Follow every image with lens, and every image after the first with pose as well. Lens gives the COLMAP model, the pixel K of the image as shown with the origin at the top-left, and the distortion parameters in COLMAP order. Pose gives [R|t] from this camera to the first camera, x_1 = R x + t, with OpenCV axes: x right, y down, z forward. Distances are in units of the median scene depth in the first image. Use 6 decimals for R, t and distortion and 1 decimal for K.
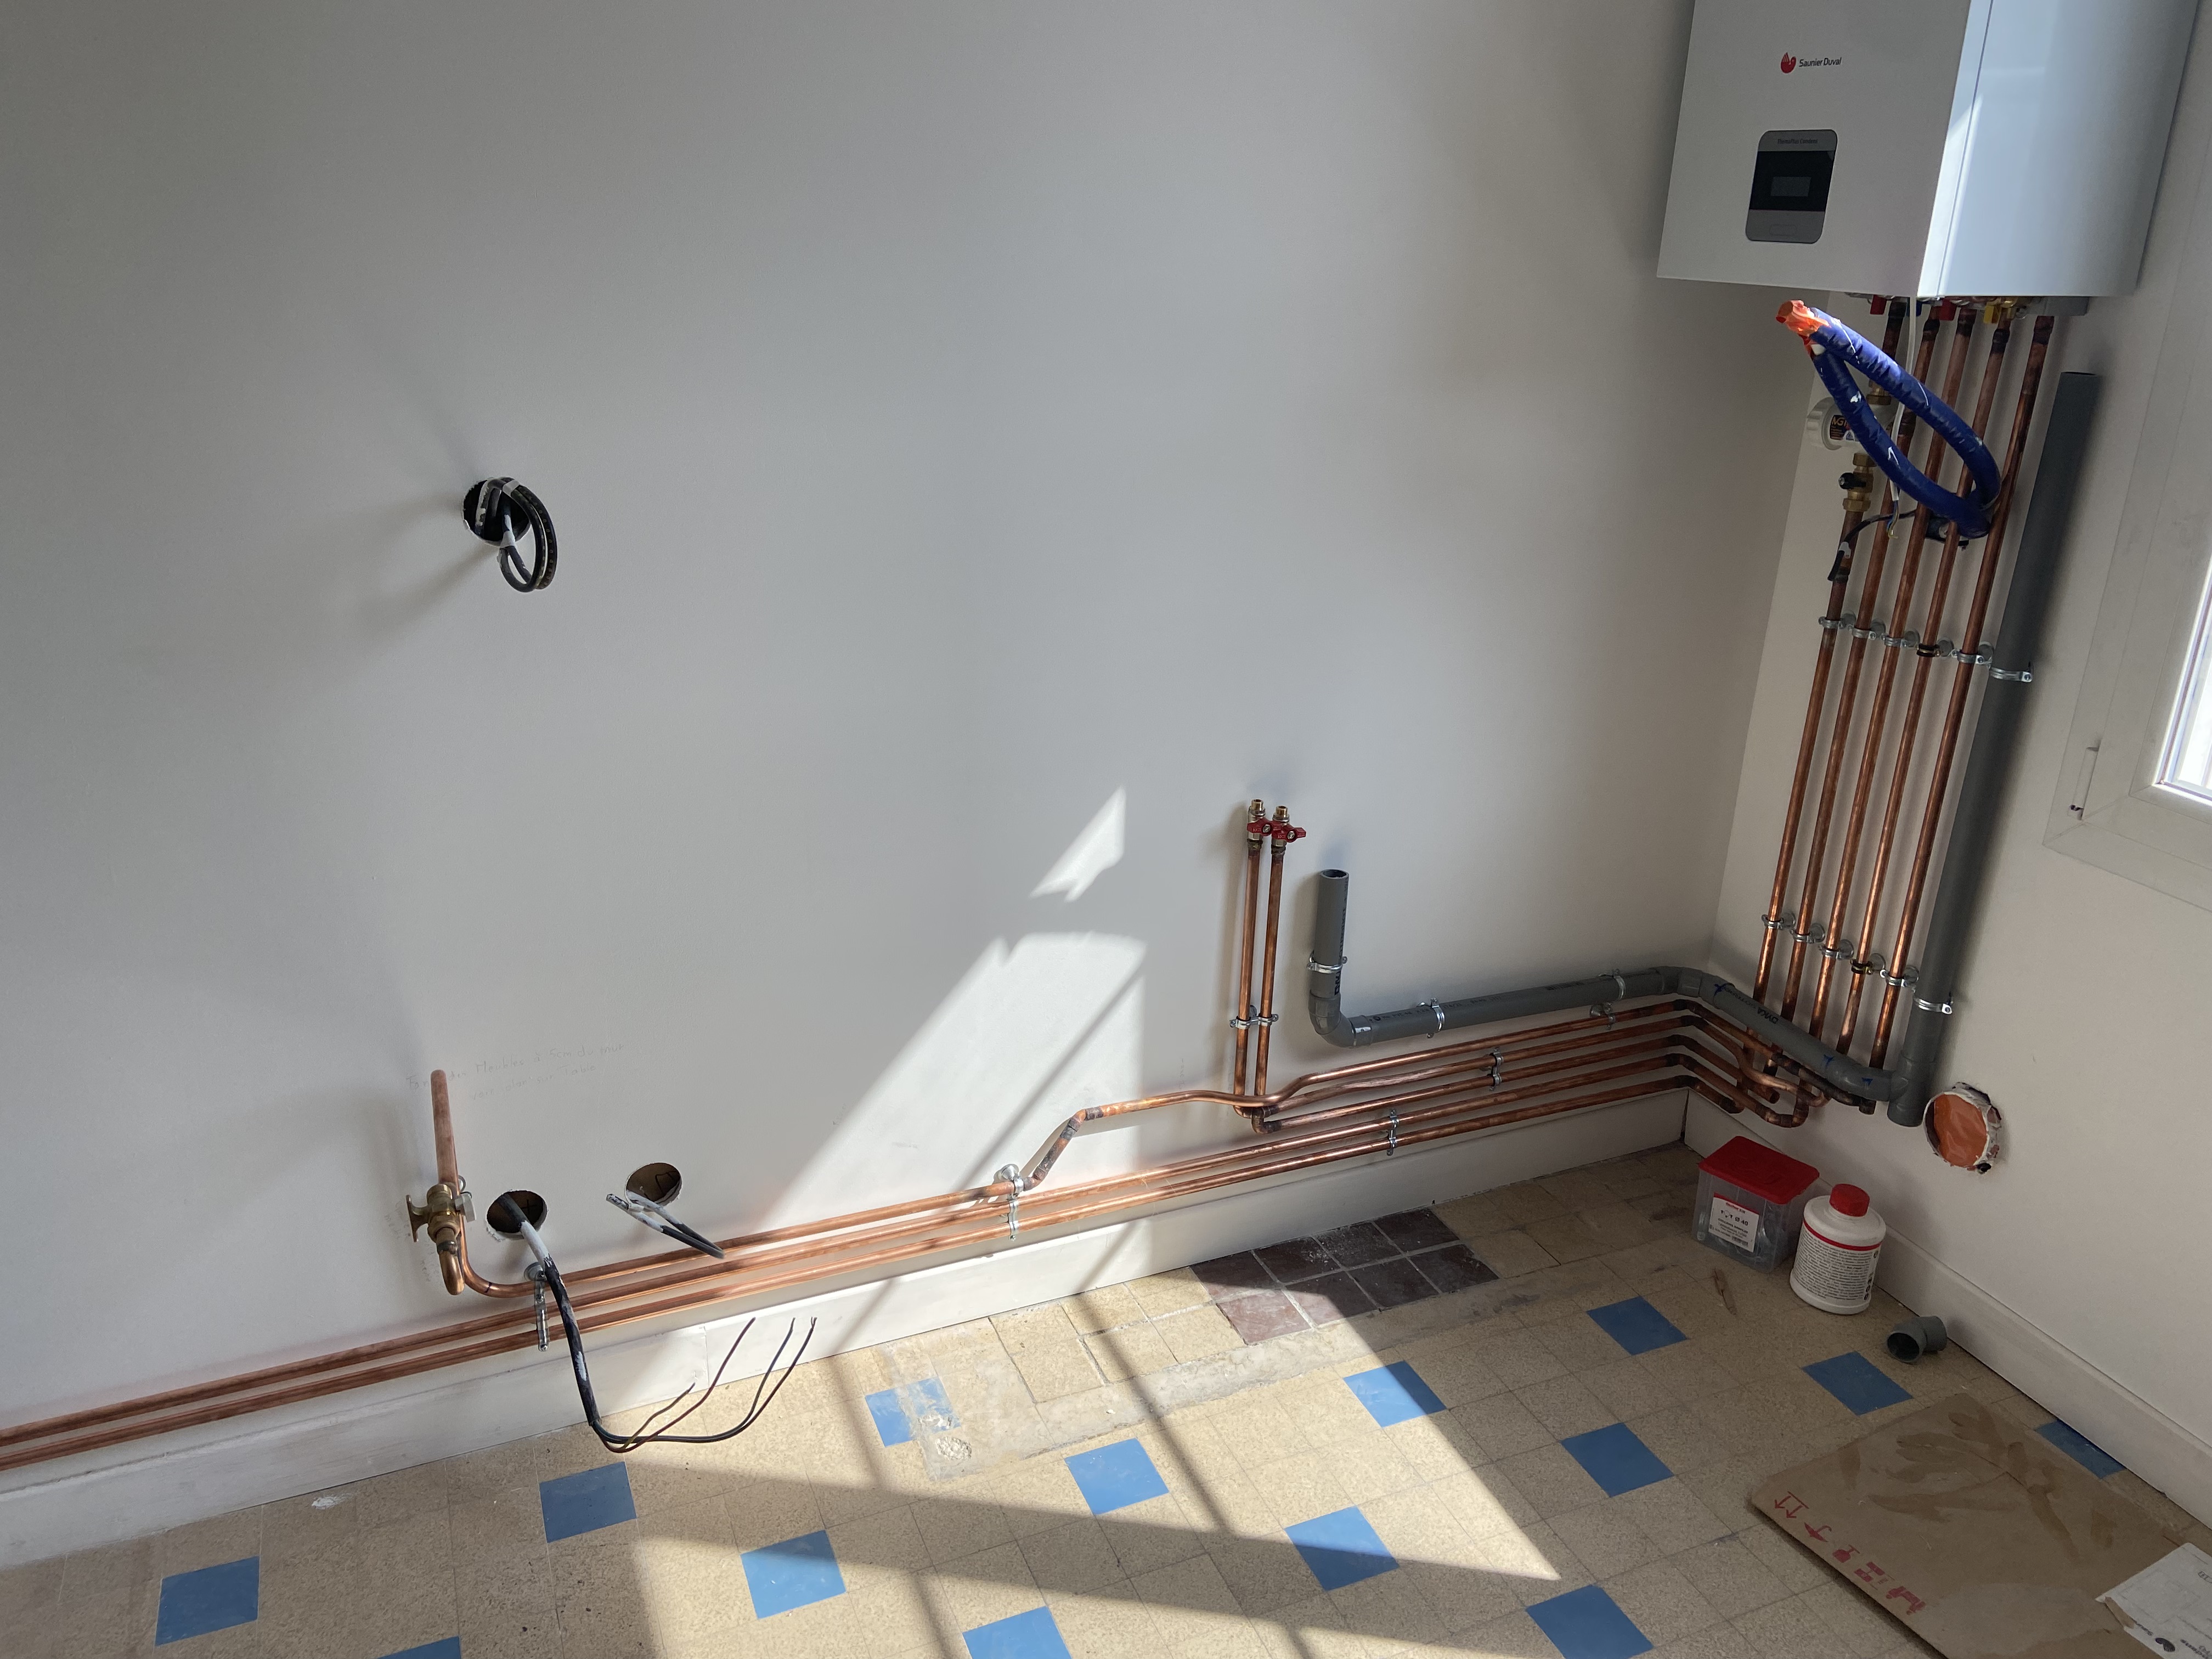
lens RADIAL K [[1675.6, 0, 1105.6], [0, 1675.6, 825.0], [0, 0, 1]] dist [0.078093, -0.049039]
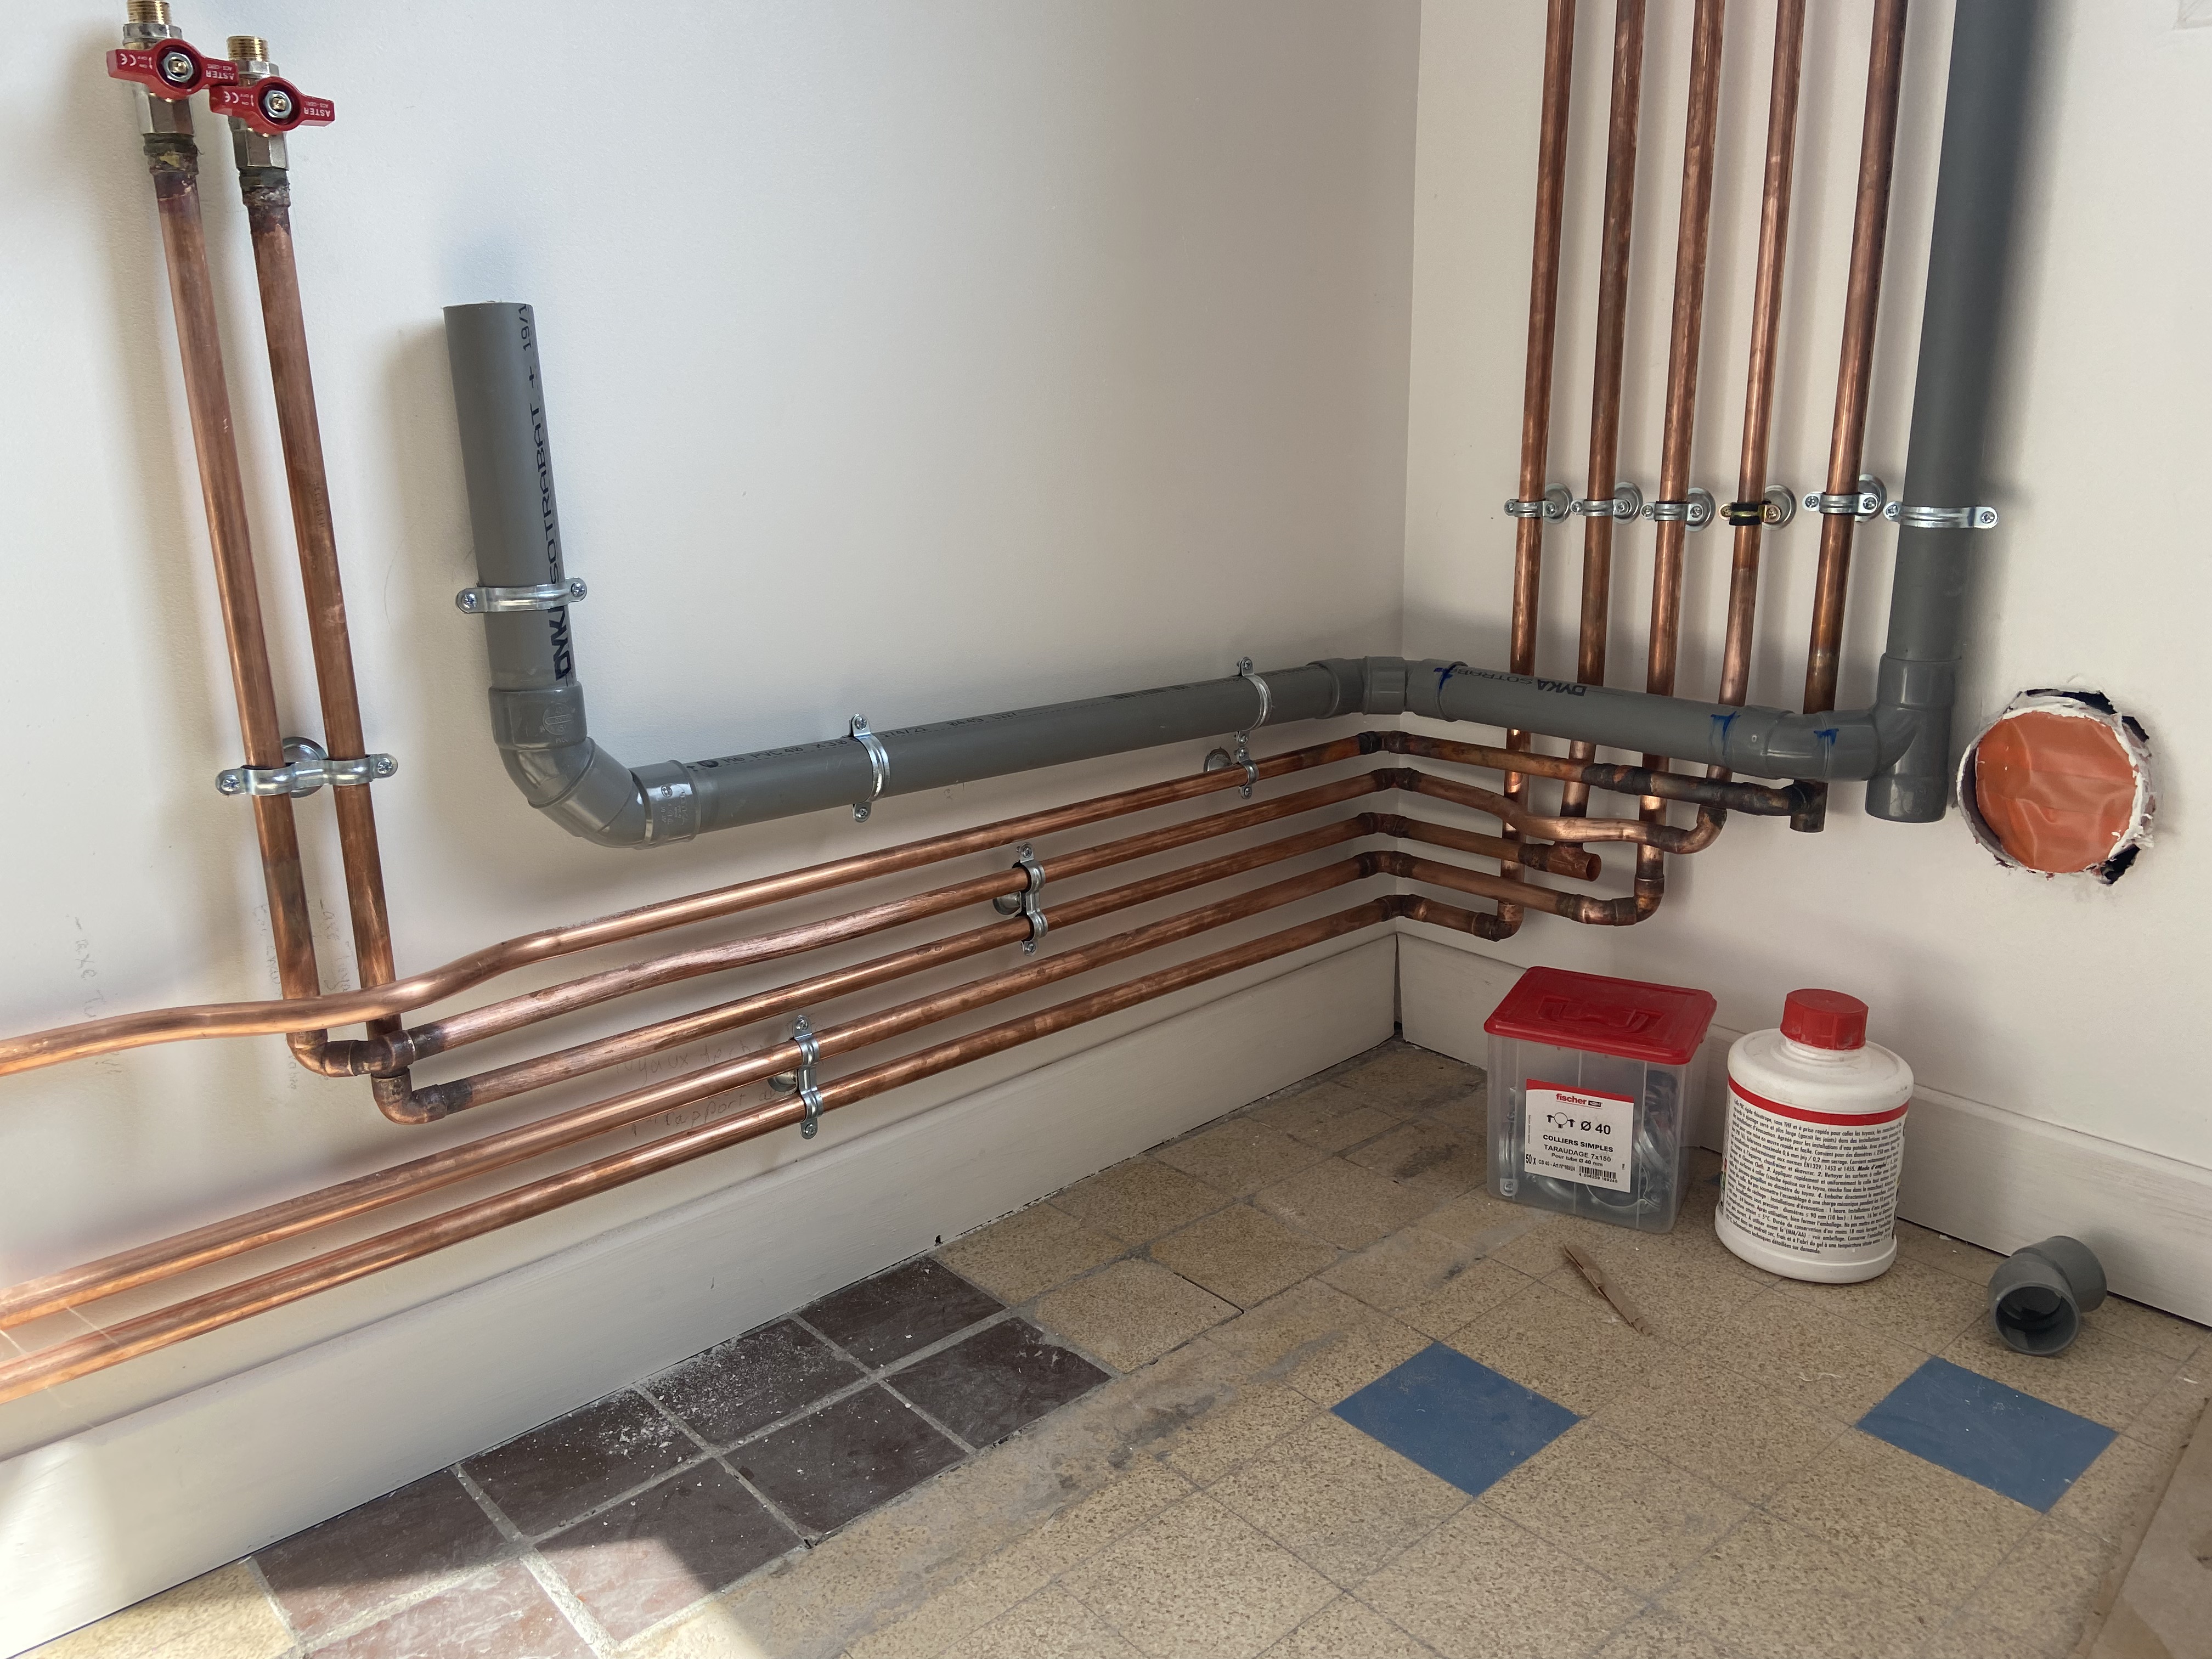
lens RADIAL K [[1675.6, 0, 1122.2], [0, 1675.6, 822.4], [0, 0, 1]] dist [0.078093, -0.049039]
pose [[0.947401, -0.126103, 0.294157, 0.135032], [0.155746, 0.984590, -0.079529, 0.171581], [-0.279595, 0.121160, 0.952442, 0.605265]]
